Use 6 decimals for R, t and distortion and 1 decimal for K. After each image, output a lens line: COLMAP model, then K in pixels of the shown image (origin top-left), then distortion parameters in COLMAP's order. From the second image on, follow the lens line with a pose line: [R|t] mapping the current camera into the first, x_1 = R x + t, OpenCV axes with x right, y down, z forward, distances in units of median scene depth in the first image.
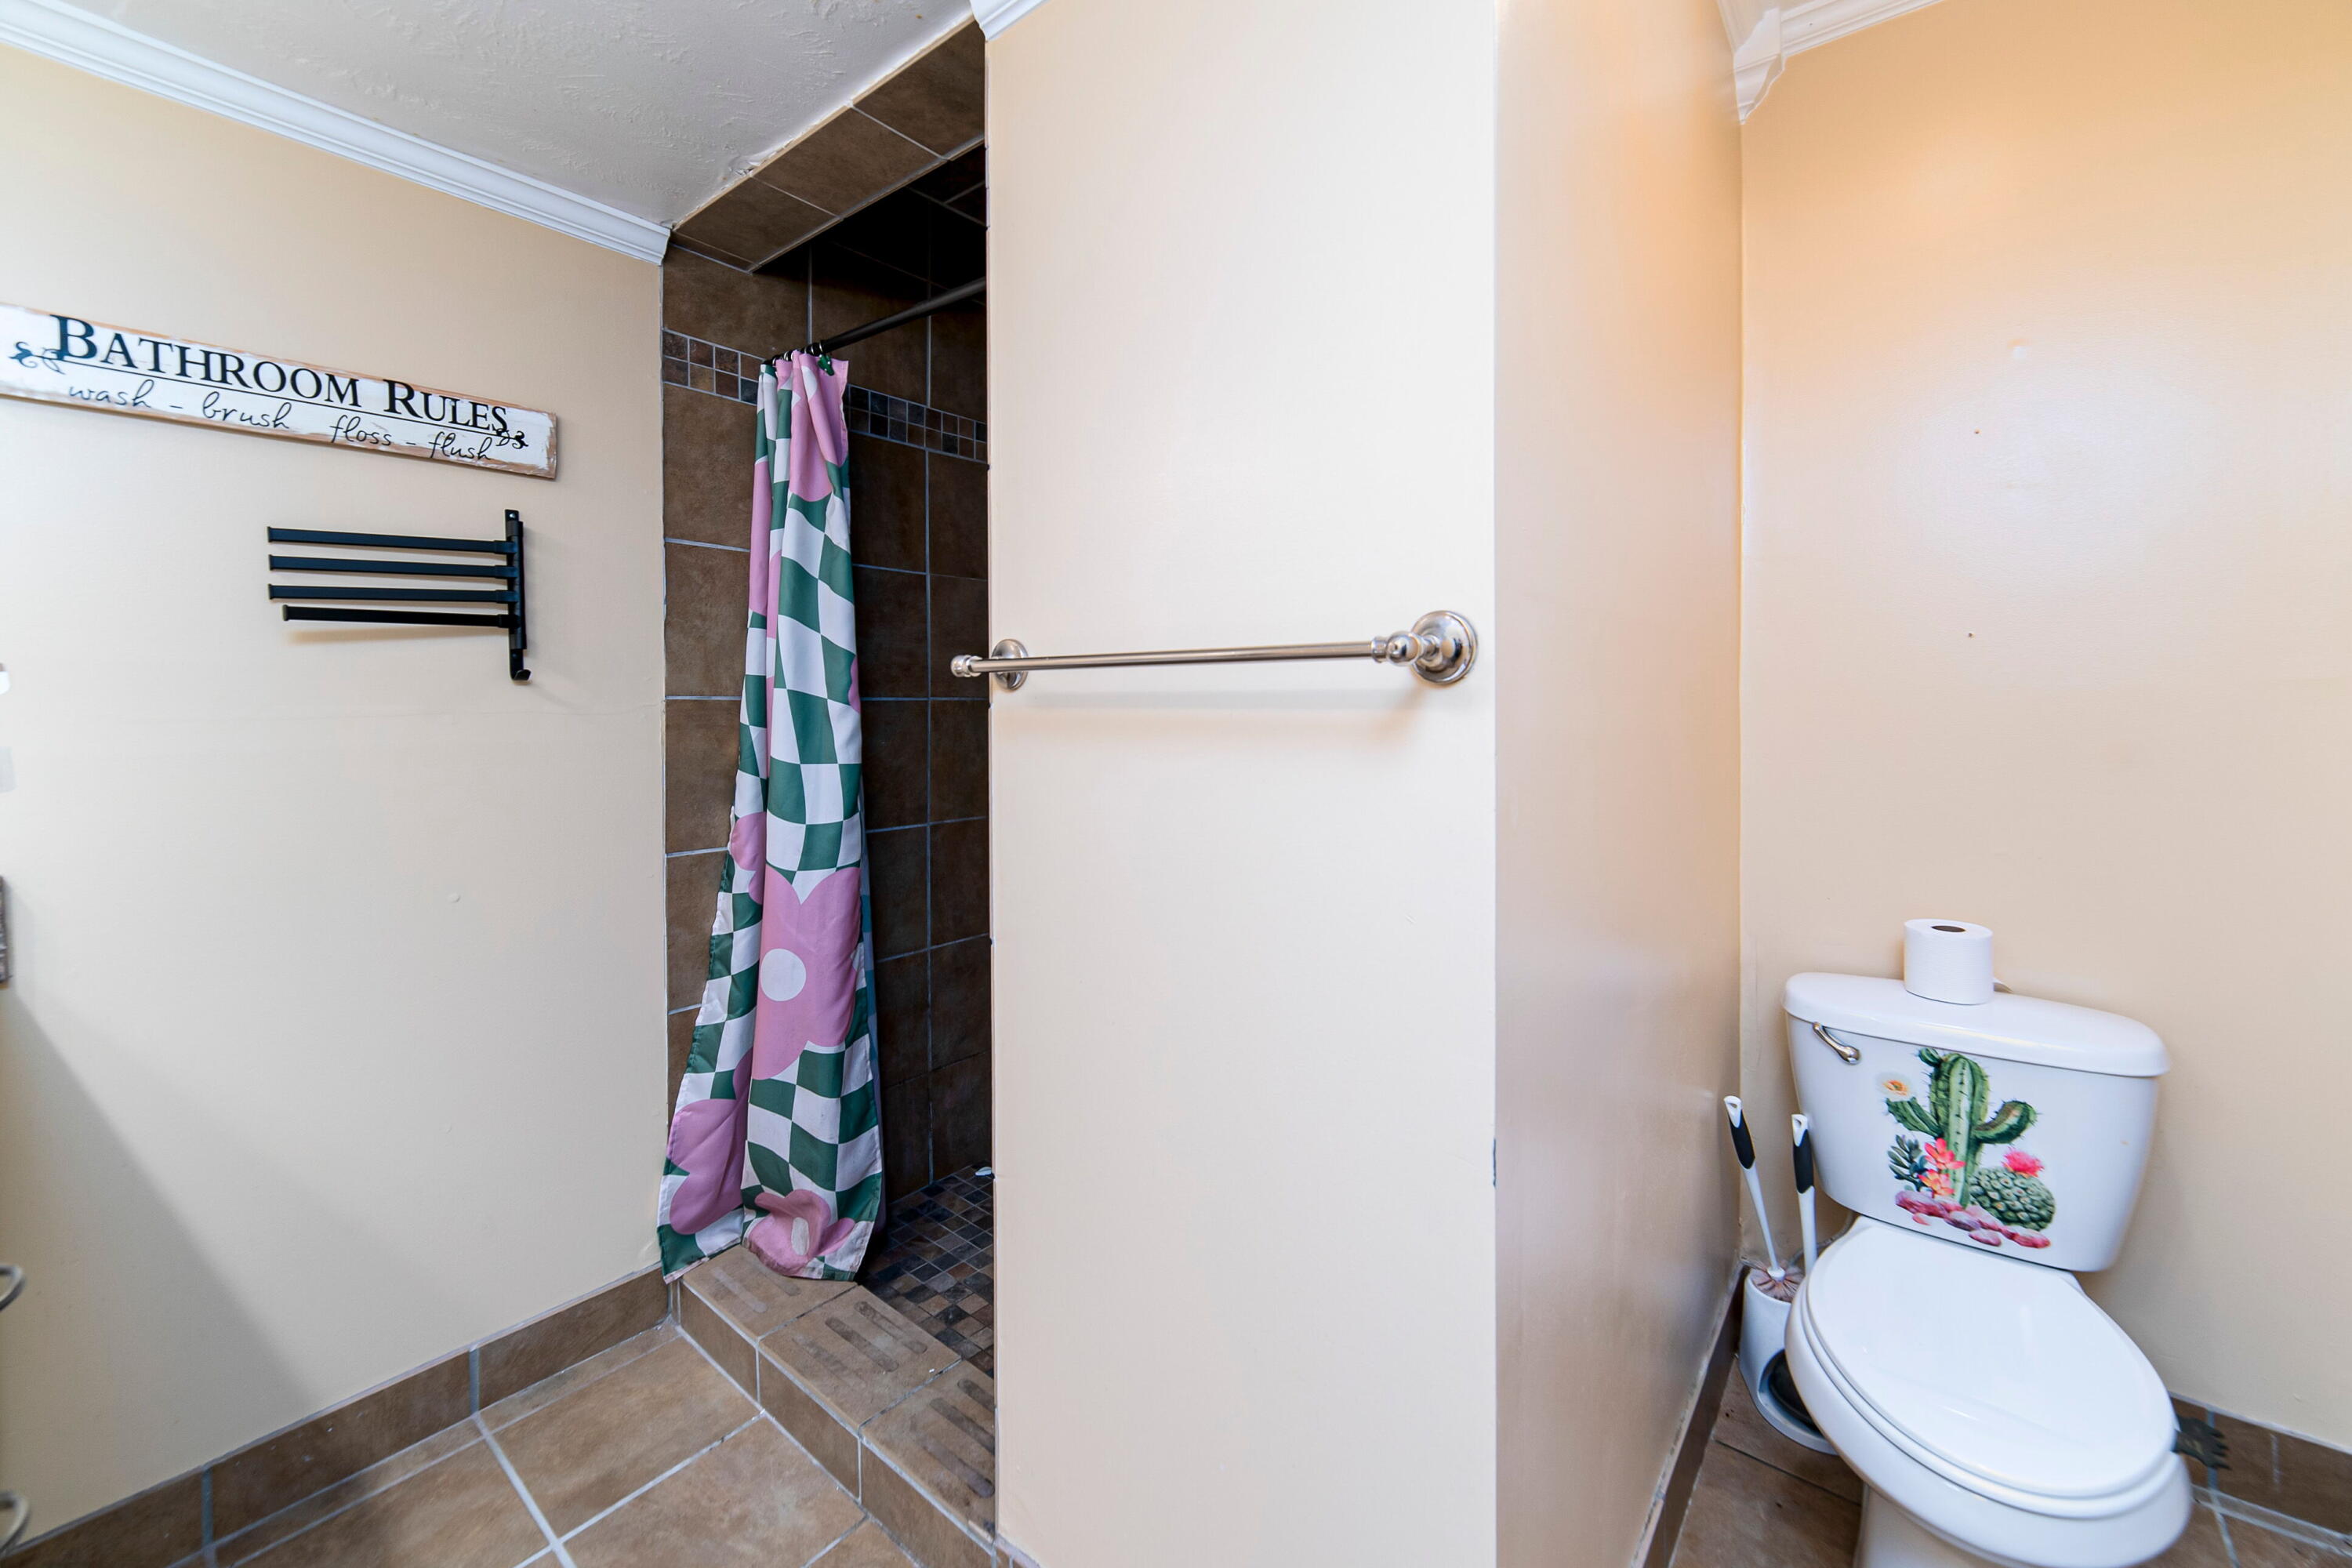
lens RADIAL K [[950.4, 0, 1209.1], [0, 950.4, 679.6], [0, 0, 1]] dist [0.001928, 0.000514]
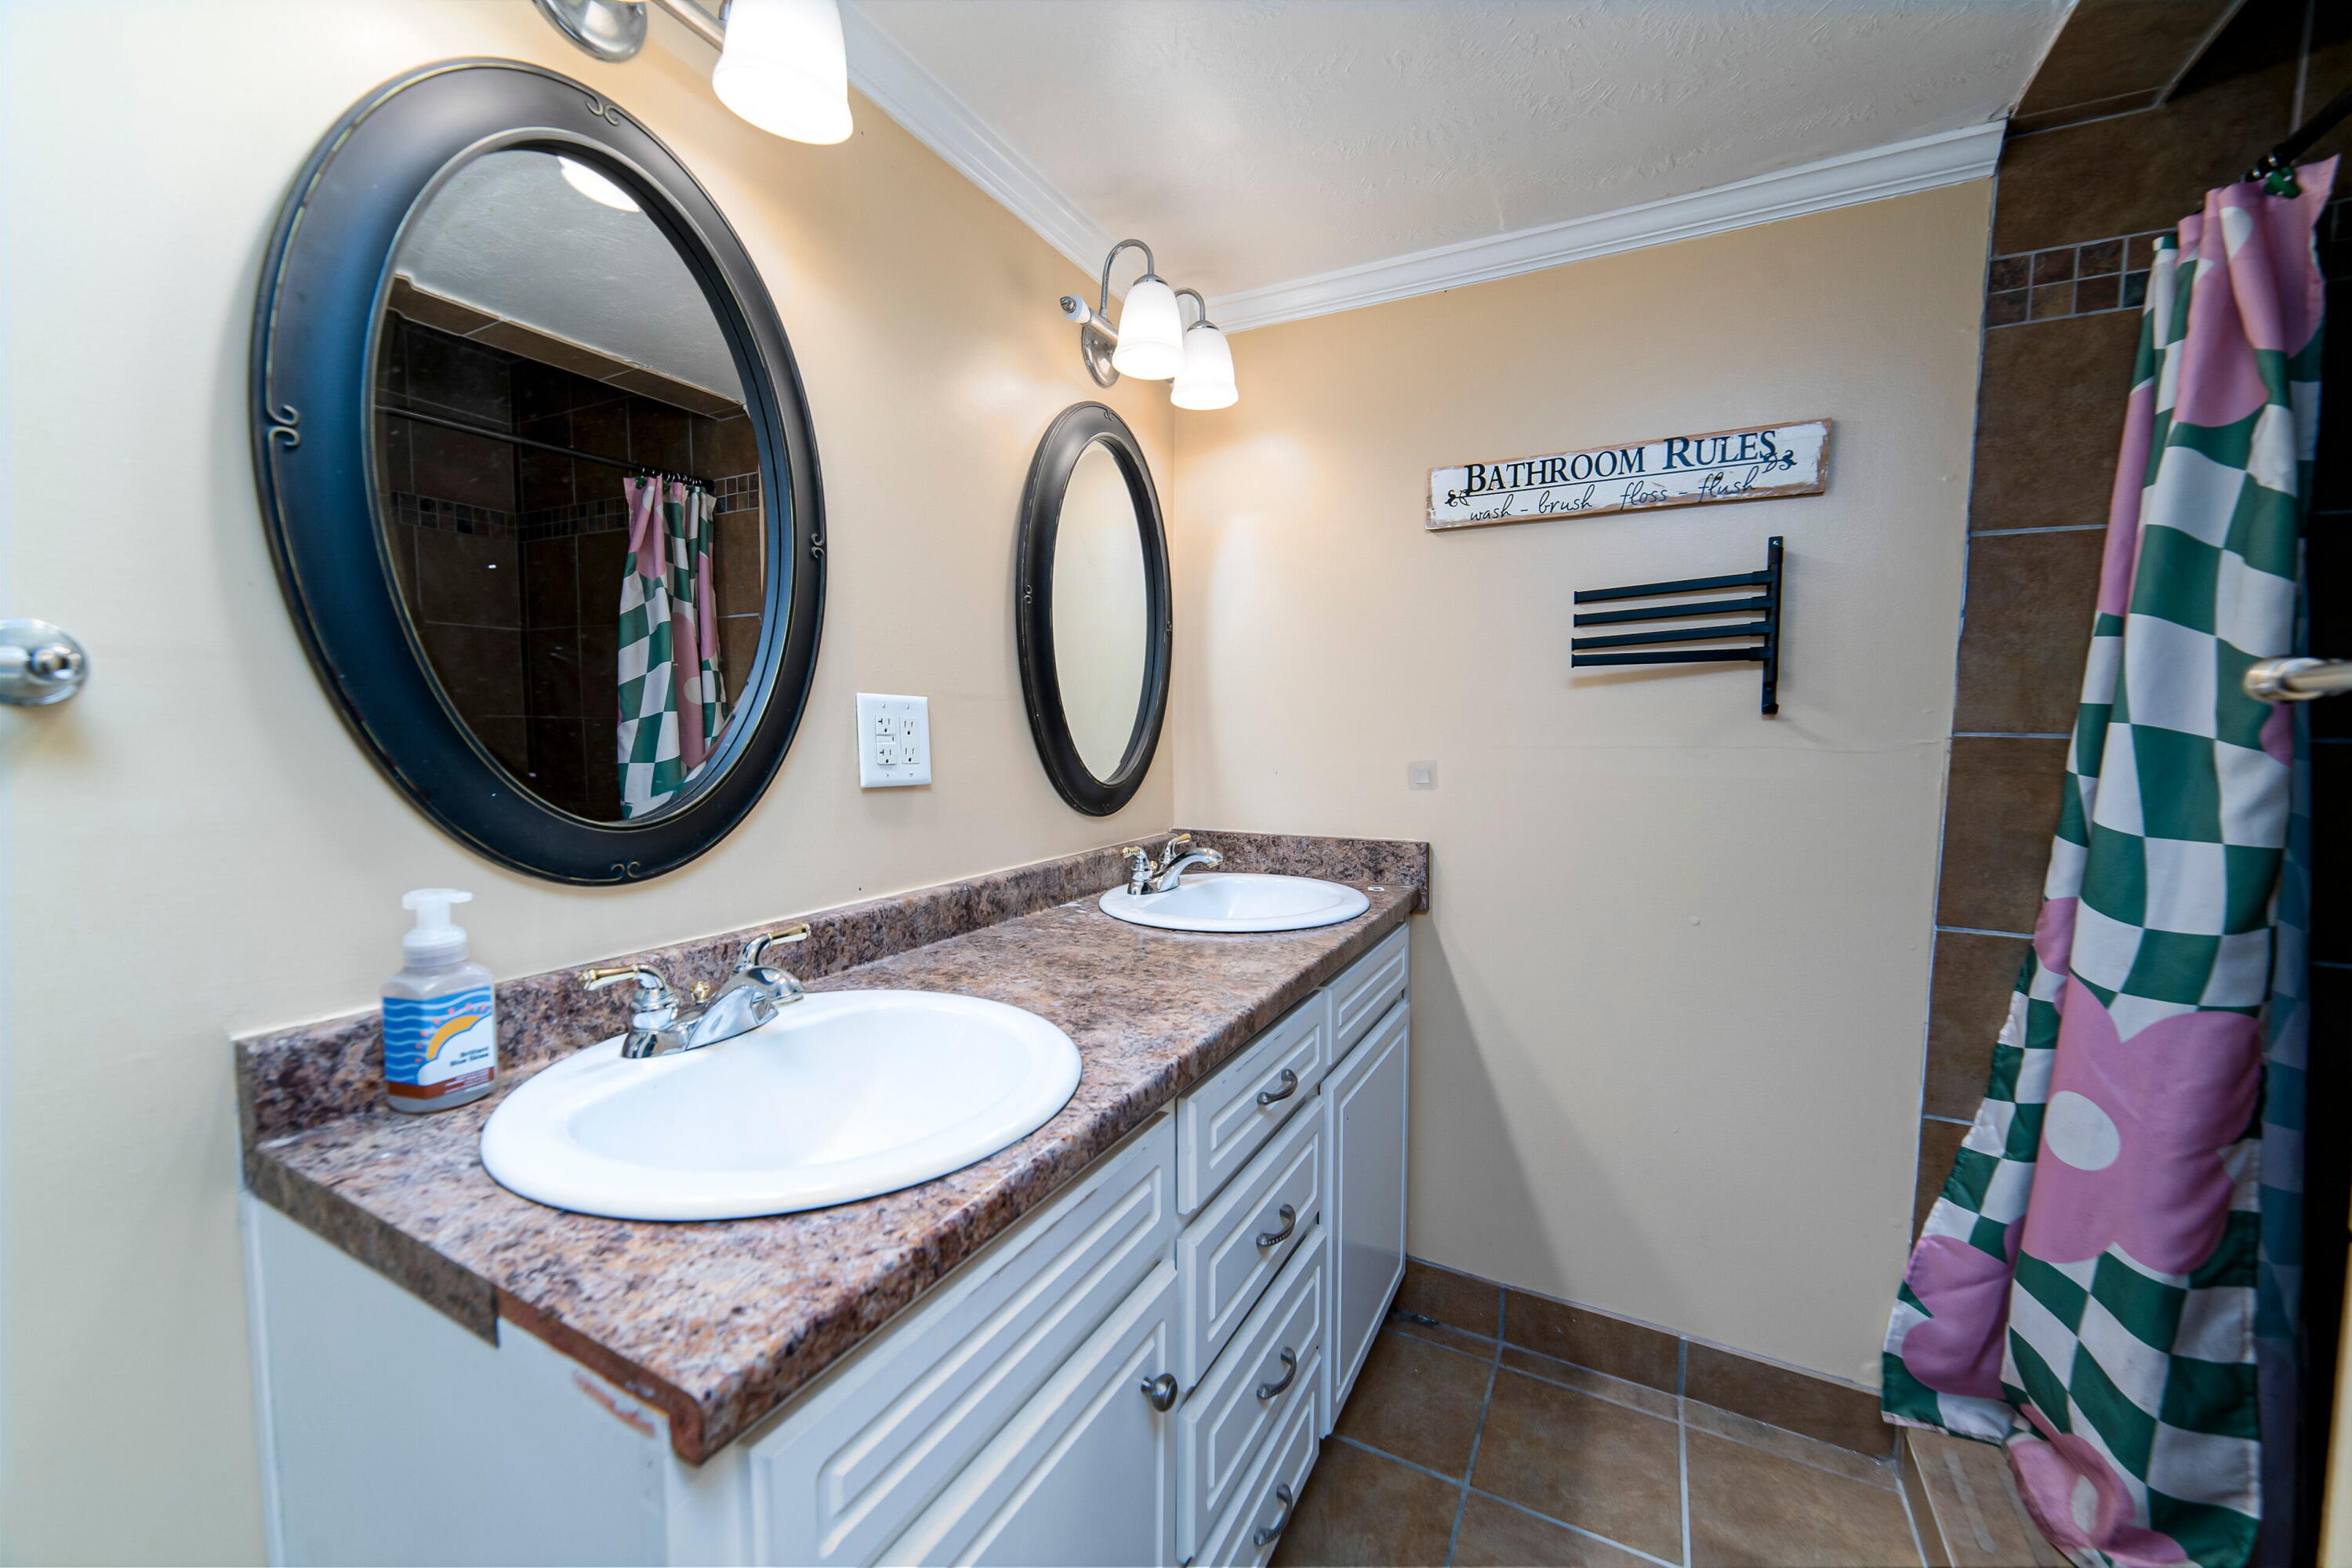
lens RADIAL K [[917.1, 0, 1176.0], [0, 917.1, 784.0], [0, 0, 1]] dist [0.002037, 0.000158]
pose [[0.161133, 0.067048, -0.984653, 0.094826], [0.008420, 0.997560, 0.069305, 0.001582], [0.986897, -0.019458, 0.160176, 0.235471]]
